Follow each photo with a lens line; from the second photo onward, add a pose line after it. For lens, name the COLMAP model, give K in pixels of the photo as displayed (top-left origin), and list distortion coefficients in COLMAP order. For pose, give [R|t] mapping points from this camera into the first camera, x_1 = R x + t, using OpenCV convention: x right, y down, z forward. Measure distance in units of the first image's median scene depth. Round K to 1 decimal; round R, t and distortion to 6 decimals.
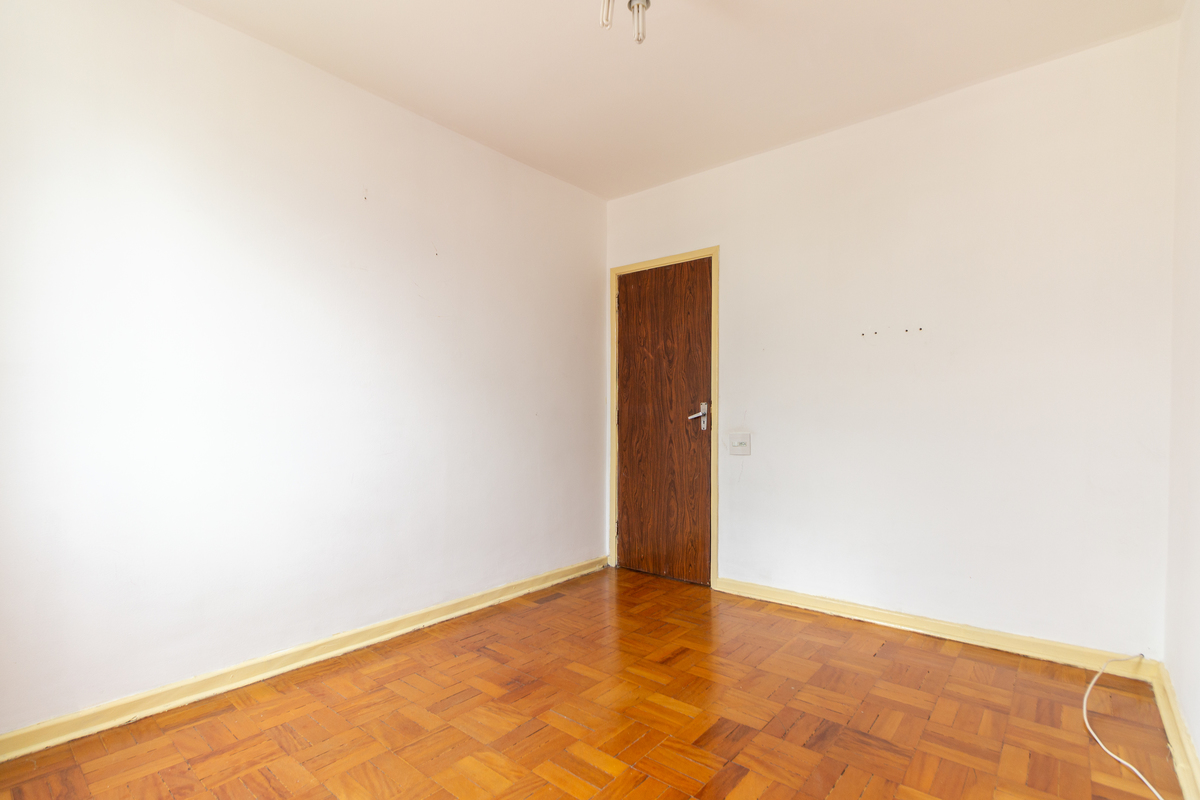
lens RADIAL K [[550.4, 0, 605.1], [0, 550.4, 424.1], [0, 0, 1]] dist [-0.001654, -0.000380]
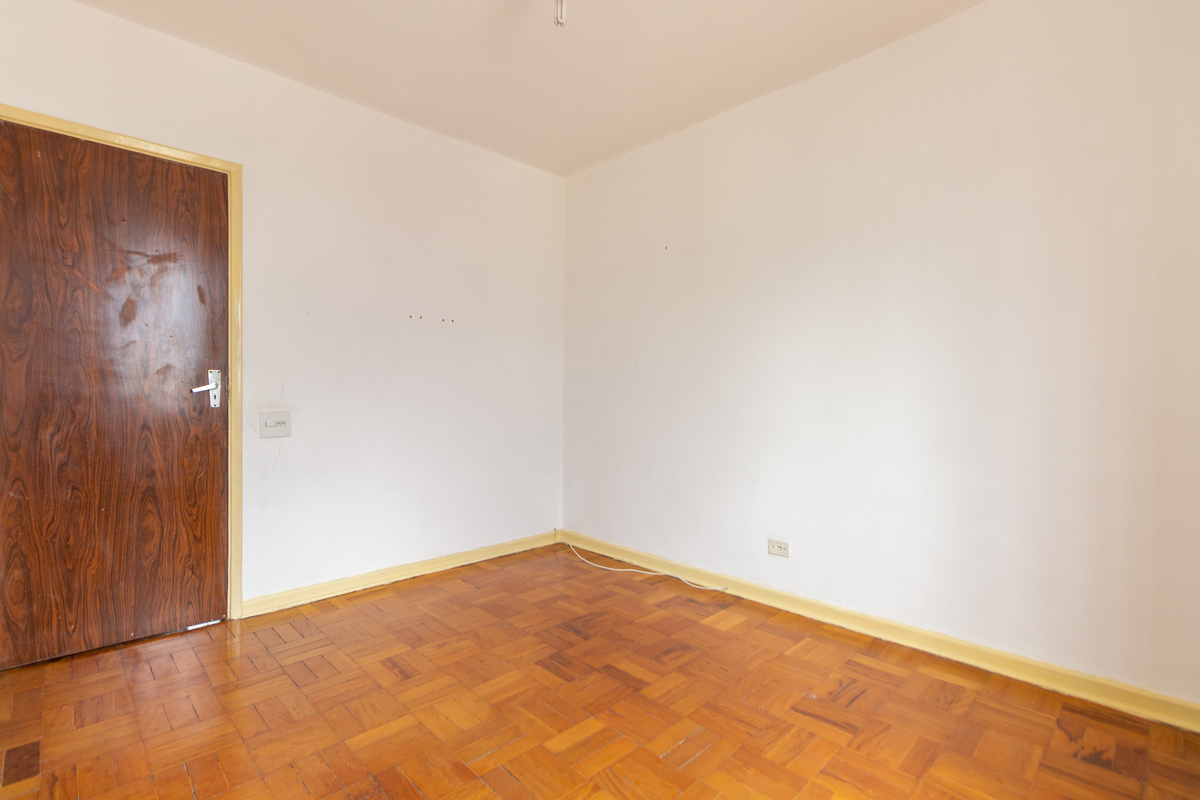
lens RADIAL K [[560.0, 0, 600.0], [0, 560.0, 400.0], [0, 0, 1]] dist [-0.000250, -0.000108]
pose [[0.116166, -0.005854, 0.993213, -0.559614], [0.007370, 0.999960, 0.005032, 0.000769], [-0.993202, 0.006735, 0.116205, 0.464202]]
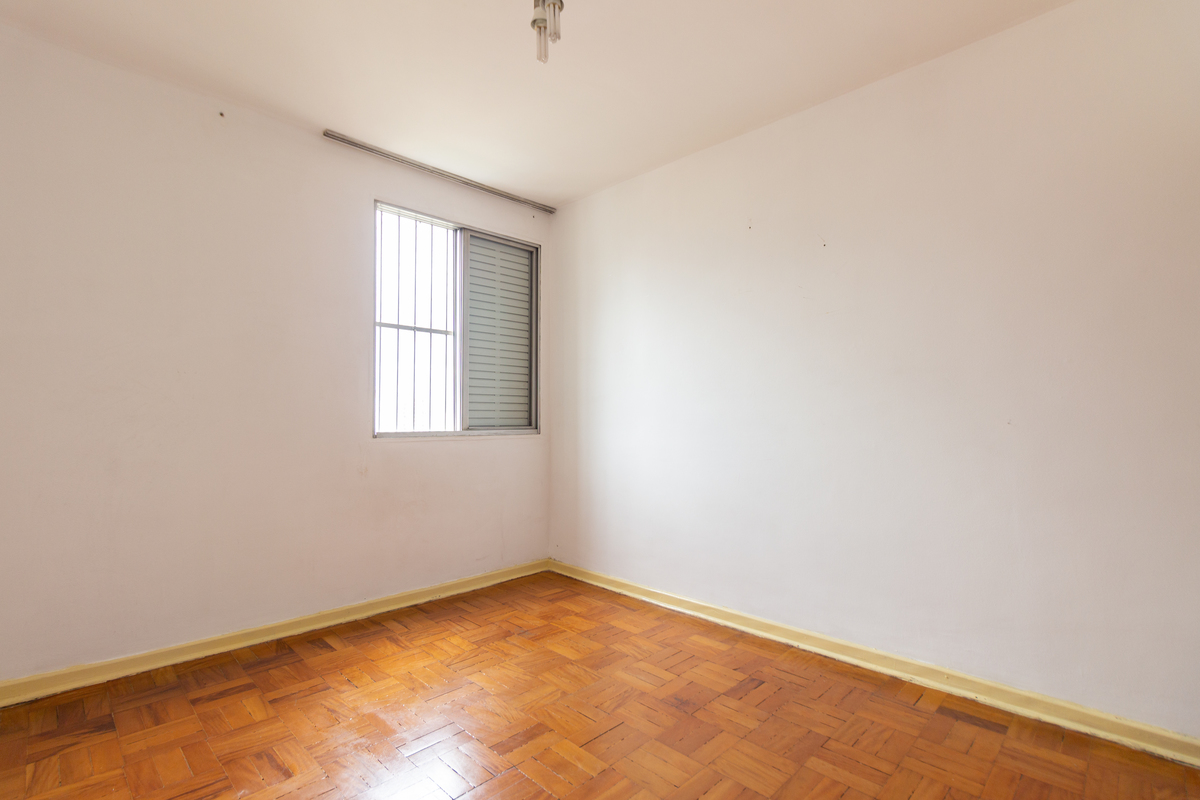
lens RADIAL K [[547.5, 0, 584.4], [0, 547.5, 378.0], [0, 0, 1]] dist [-0.000021, 0.000194]
pose [[-0.094498, -0.074386, -0.992742, 0.603715], [-0.009932, 0.997225, -0.073776, -0.012185], [0.995475, 0.002888, -0.094975, 0.667858]]
